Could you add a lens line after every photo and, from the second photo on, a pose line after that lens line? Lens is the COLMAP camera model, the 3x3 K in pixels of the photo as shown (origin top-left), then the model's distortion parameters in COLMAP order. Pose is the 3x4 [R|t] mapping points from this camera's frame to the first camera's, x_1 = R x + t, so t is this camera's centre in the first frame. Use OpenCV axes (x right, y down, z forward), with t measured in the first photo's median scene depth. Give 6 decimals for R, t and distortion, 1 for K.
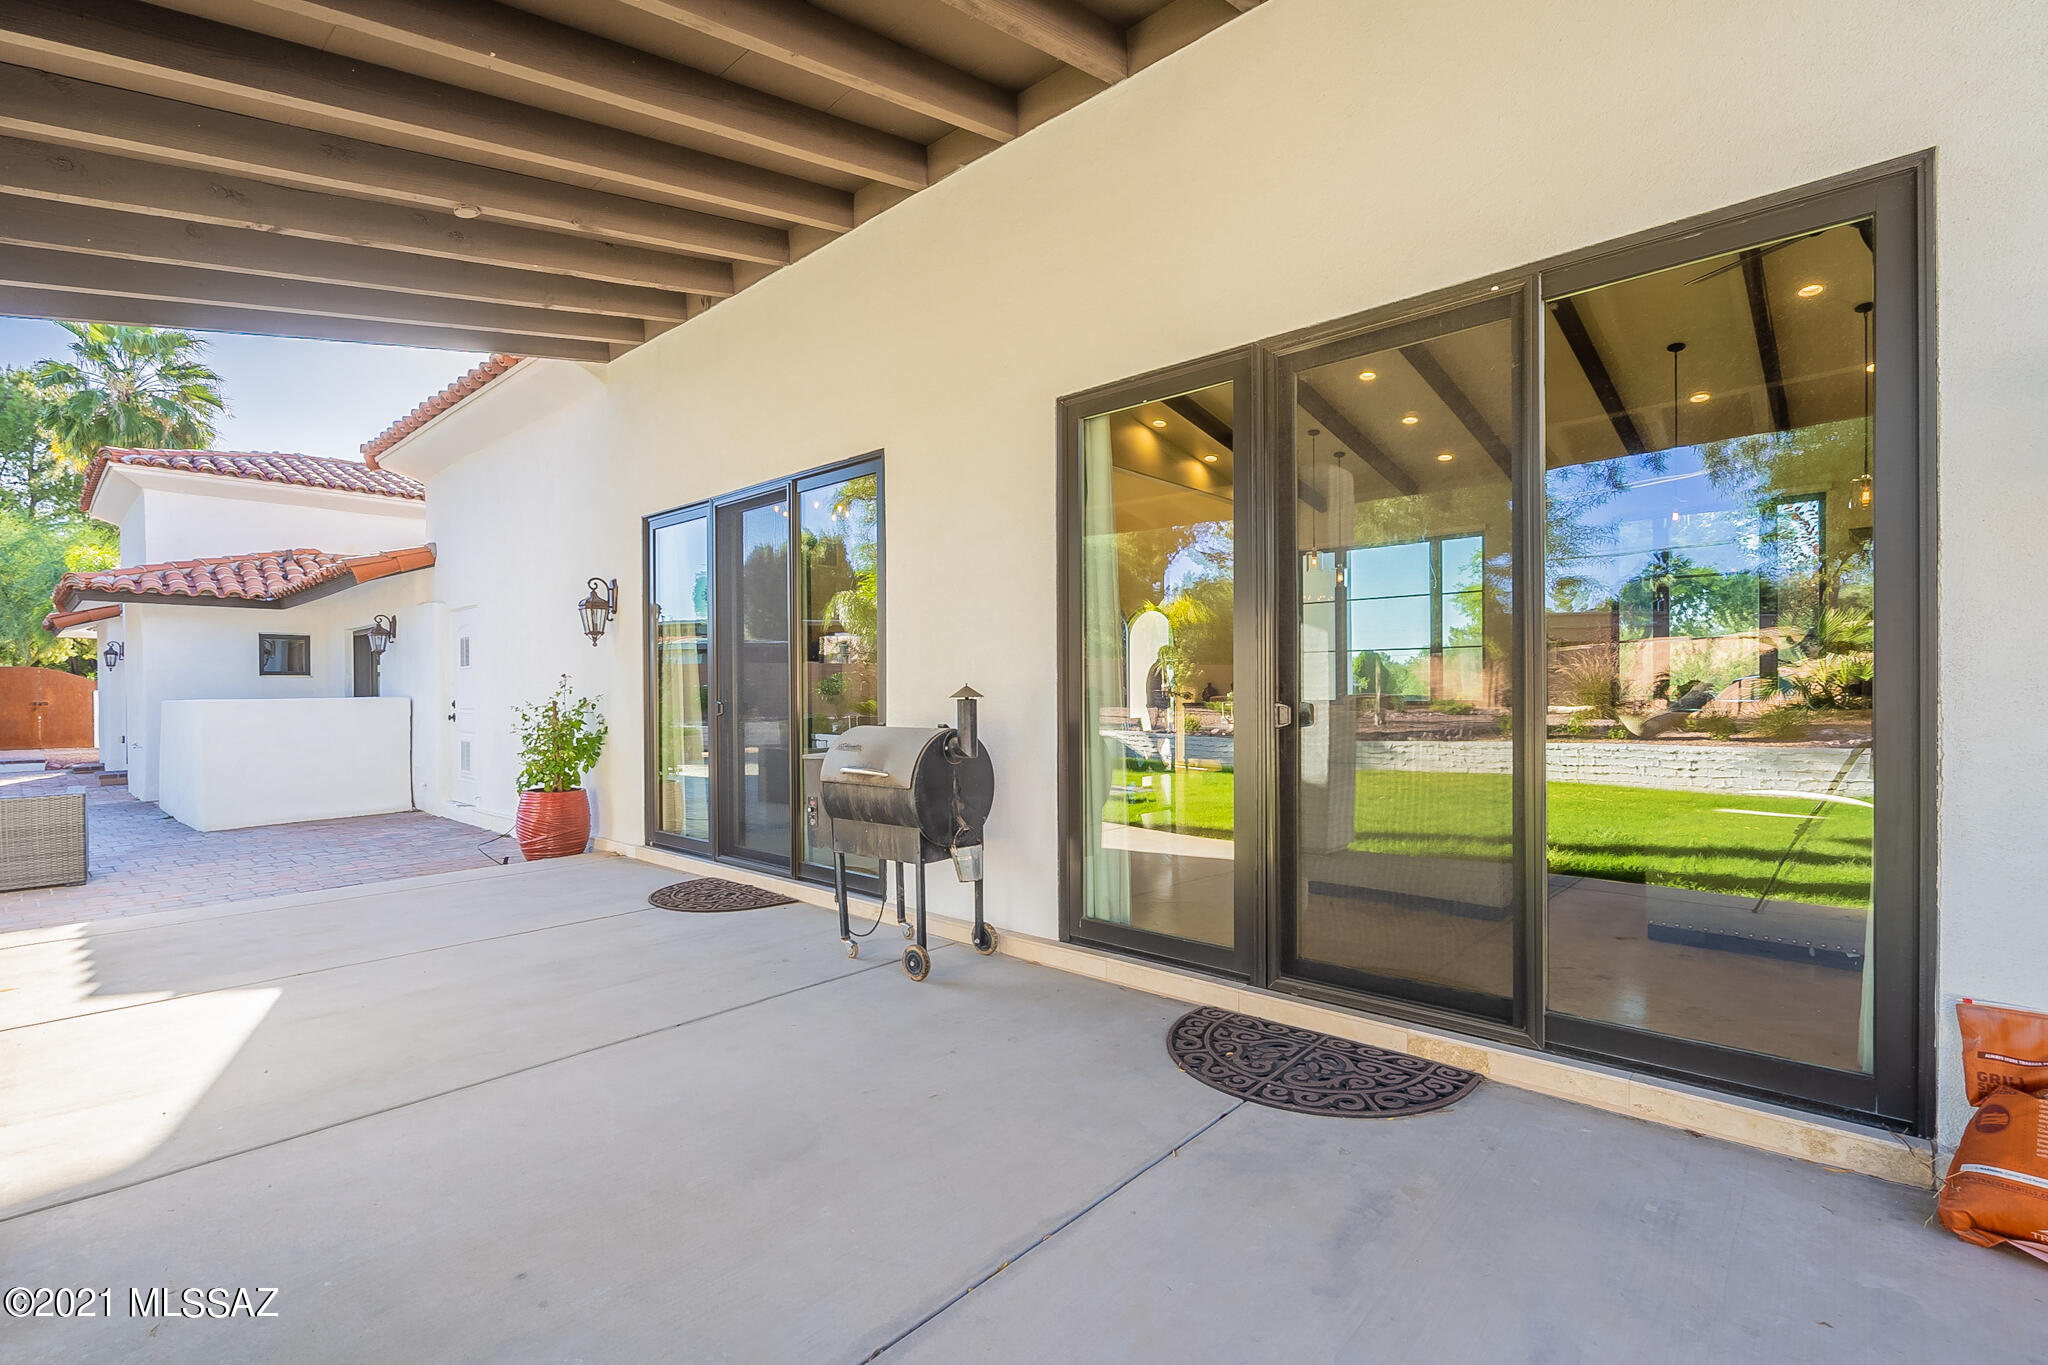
lens RADIAL K [[929.0, 0, 1013.8], [0, 929.0, 700.9], [0, 0, 1]] dist [-0.021850, 0.000126]
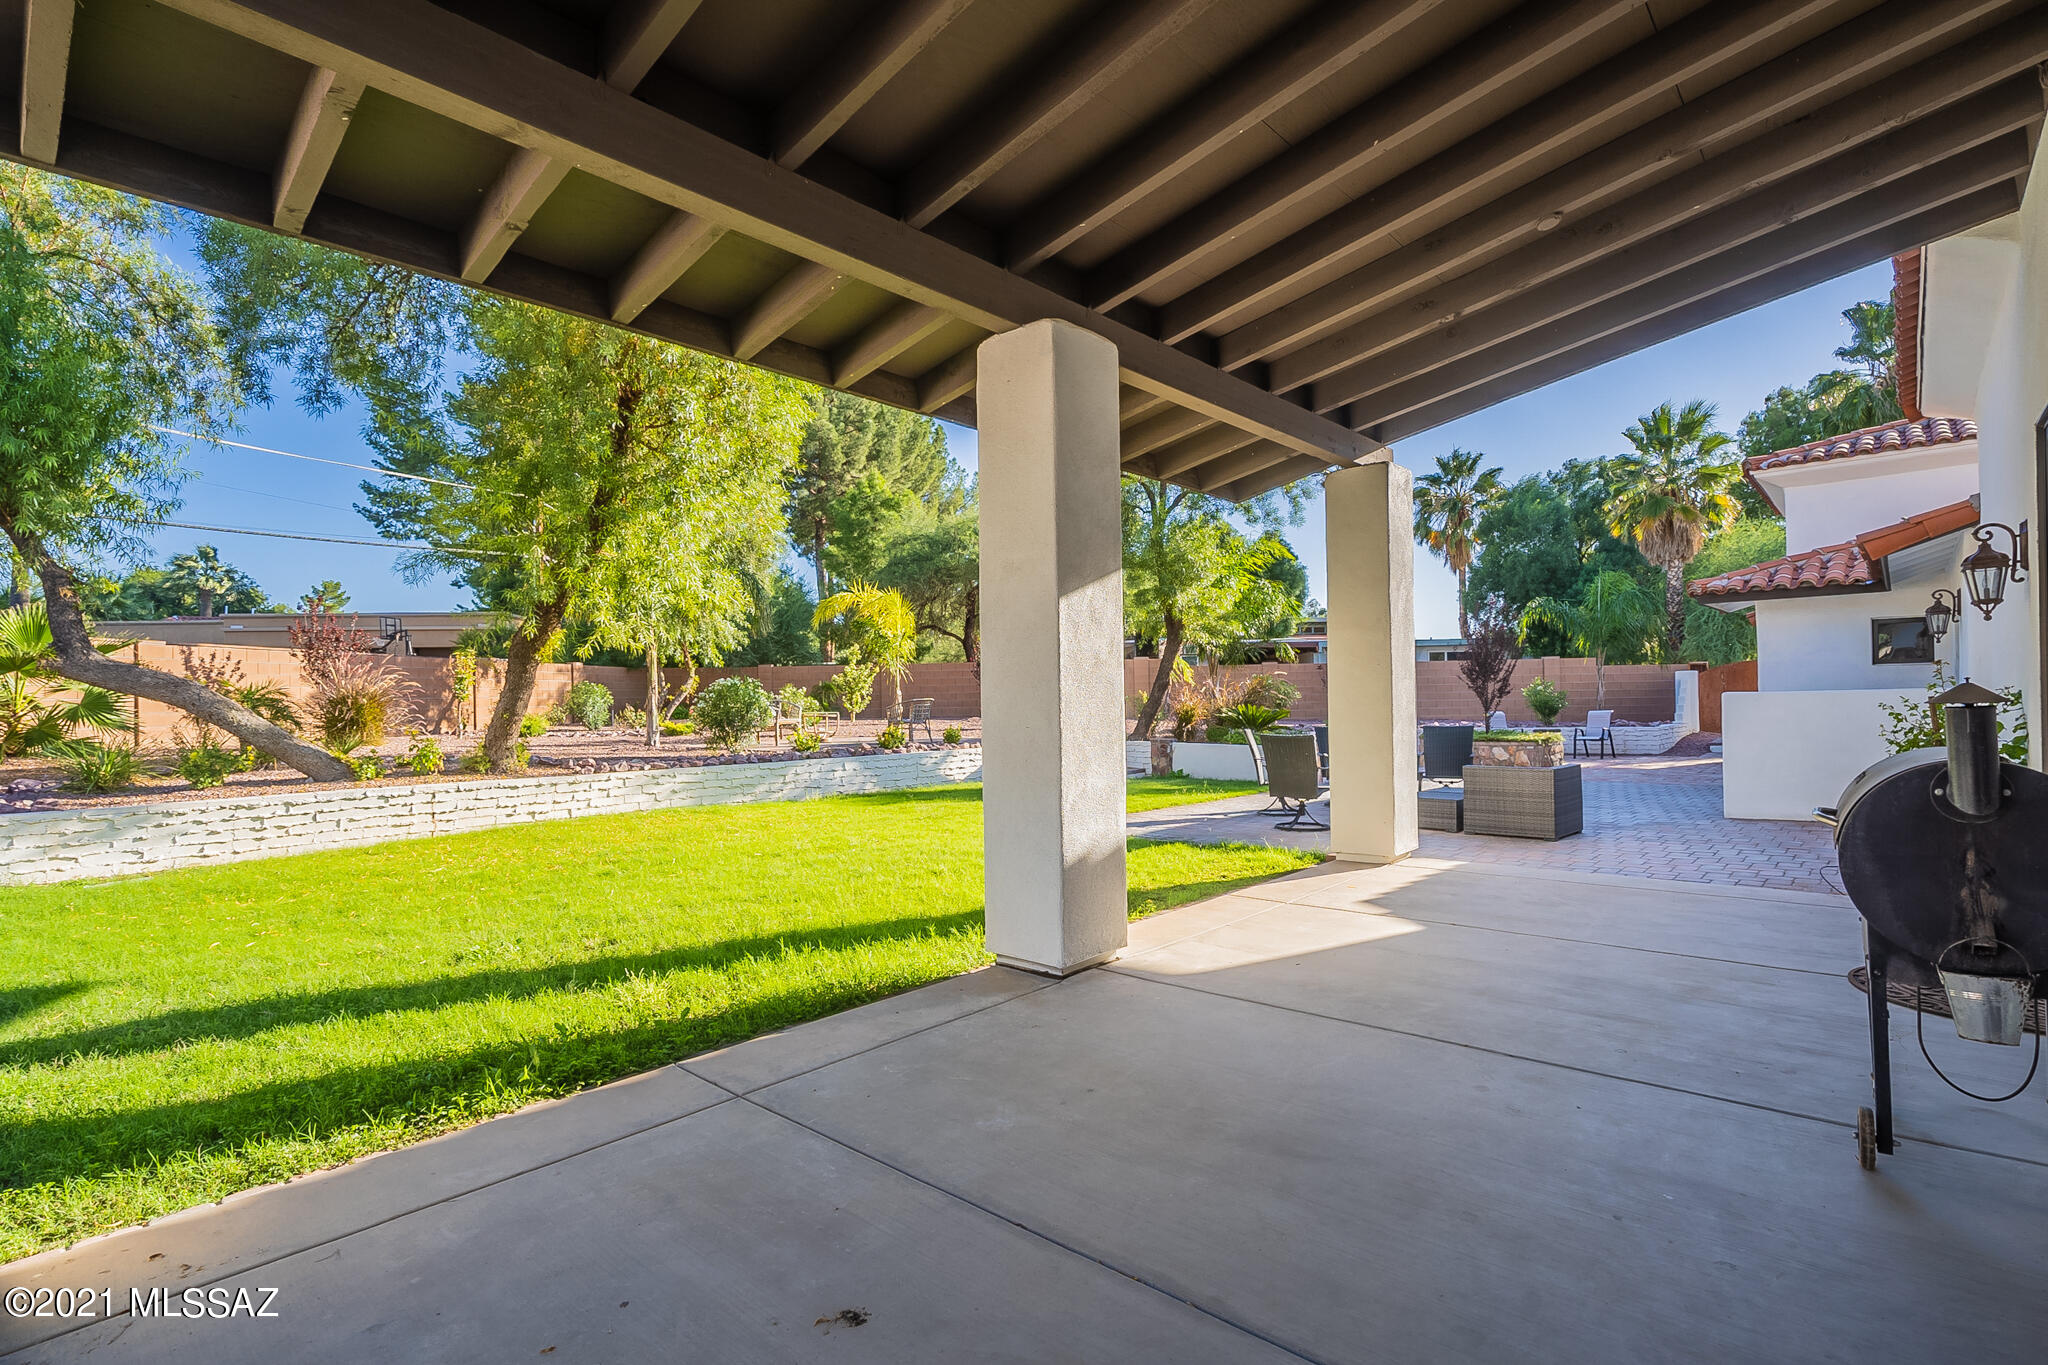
lens RADIAL K [[971.4, 0, 1024.0], [0, 971.4, 682.5], [0, 0, 1]] dist [0.002344, 0.000260]
pose [[-0.001928, -0.009332, -0.999955, 0.488320], [0.004340, 0.999947, -0.009341, -0.011761], [0.999989, -0.004358, -0.001887, 0.414113]]
